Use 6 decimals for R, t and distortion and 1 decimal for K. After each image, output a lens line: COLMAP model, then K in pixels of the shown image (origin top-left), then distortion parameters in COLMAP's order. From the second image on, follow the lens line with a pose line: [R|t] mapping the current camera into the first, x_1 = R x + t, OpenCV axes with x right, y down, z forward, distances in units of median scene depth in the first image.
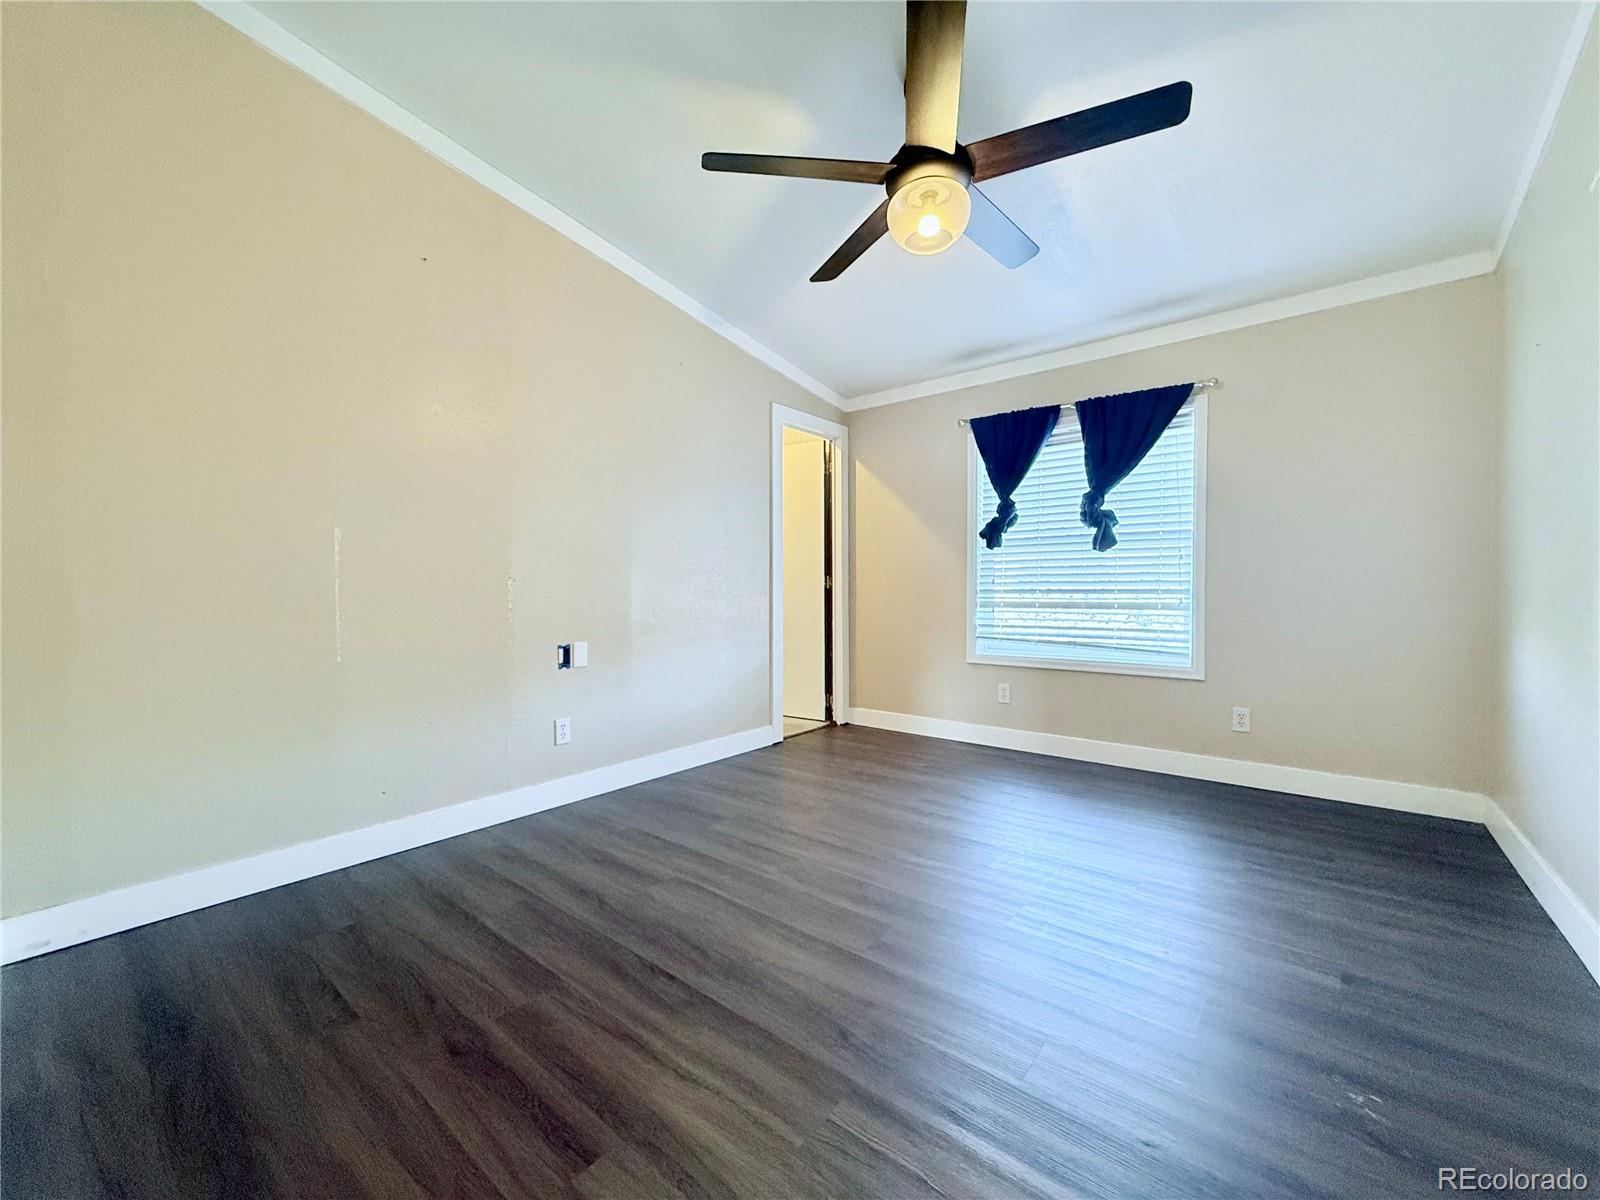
lens RADIAL K [[638.4, 0, 790.8], [0, 638.4, 602.3], [0, 0, 1]] dist [-0.002988, 0.000682]
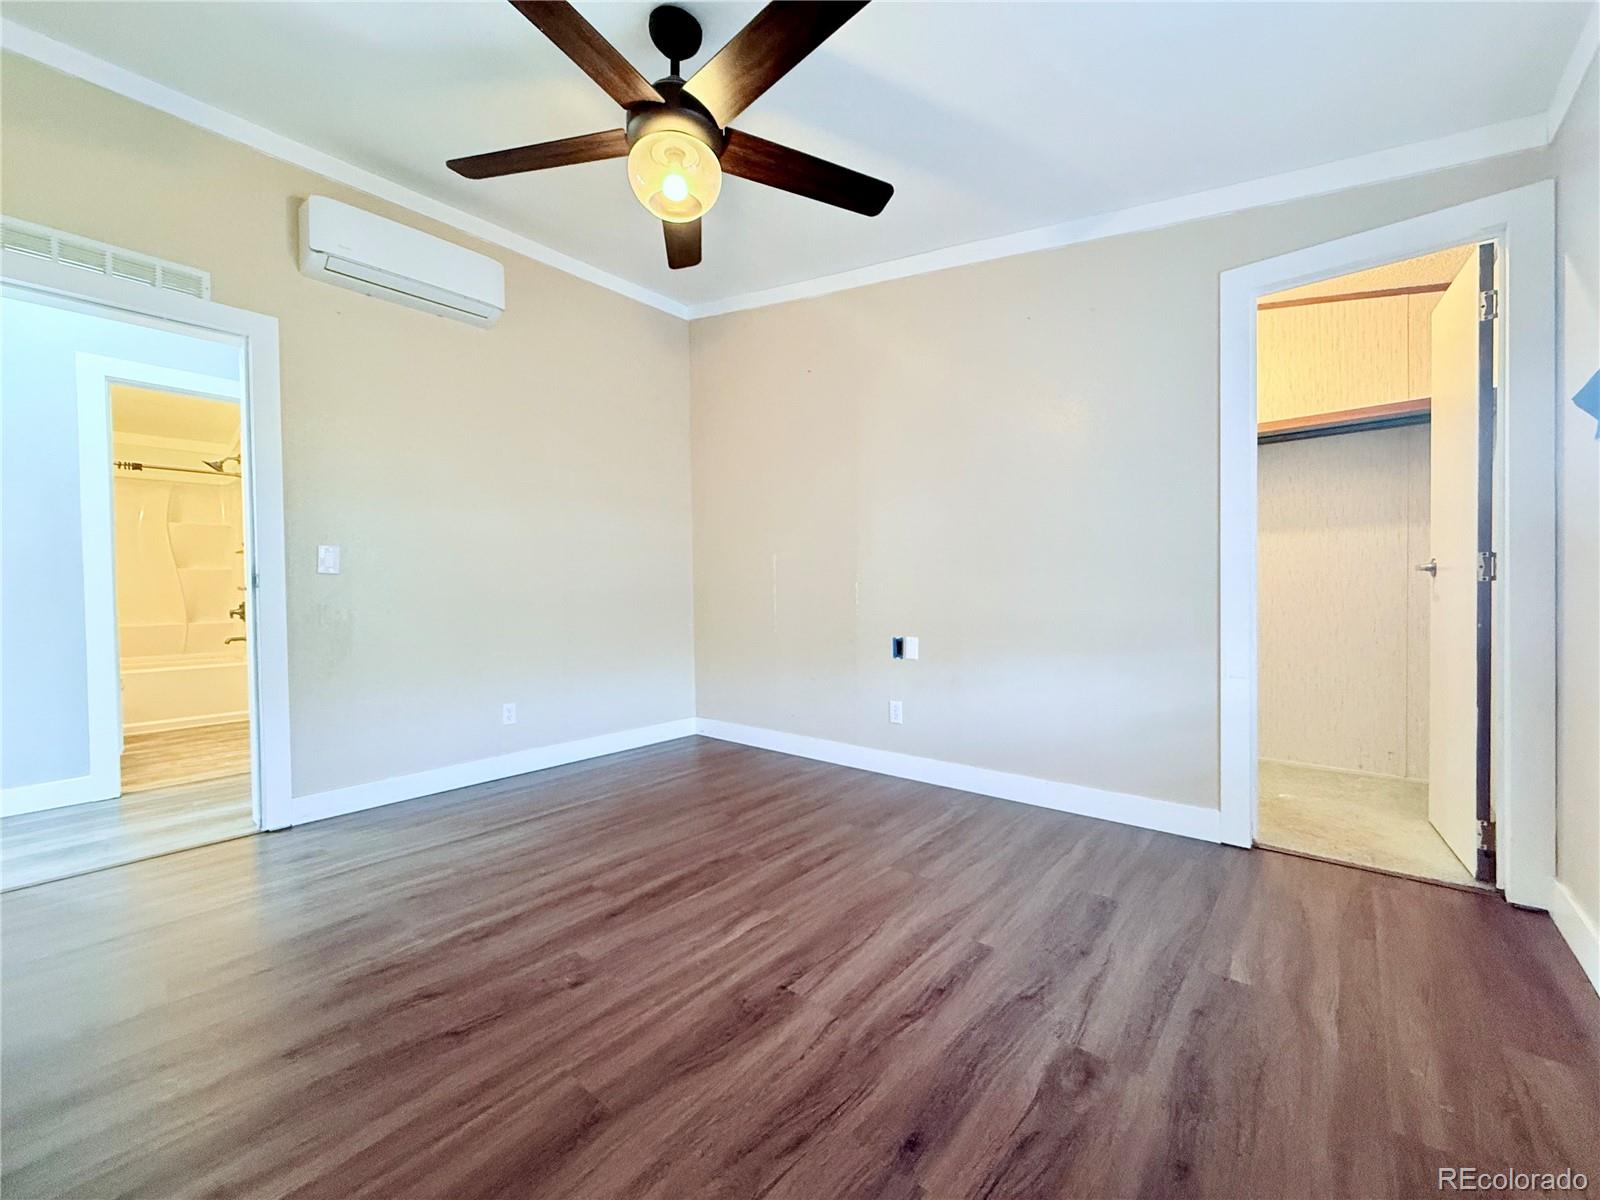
lens RADIAL K [[638.4, 0, 789.6], [0, 638.4, 596.2], [0, 0, 1]] dist [-0.002988, 0.000682]
pose [[-0.024127, 0.018919, -0.999530, 0.778145], [-0.002418, 0.999817, 0.018983, -0.028577], [0.999706, 0.002875, -0.024077, 0.817532]]
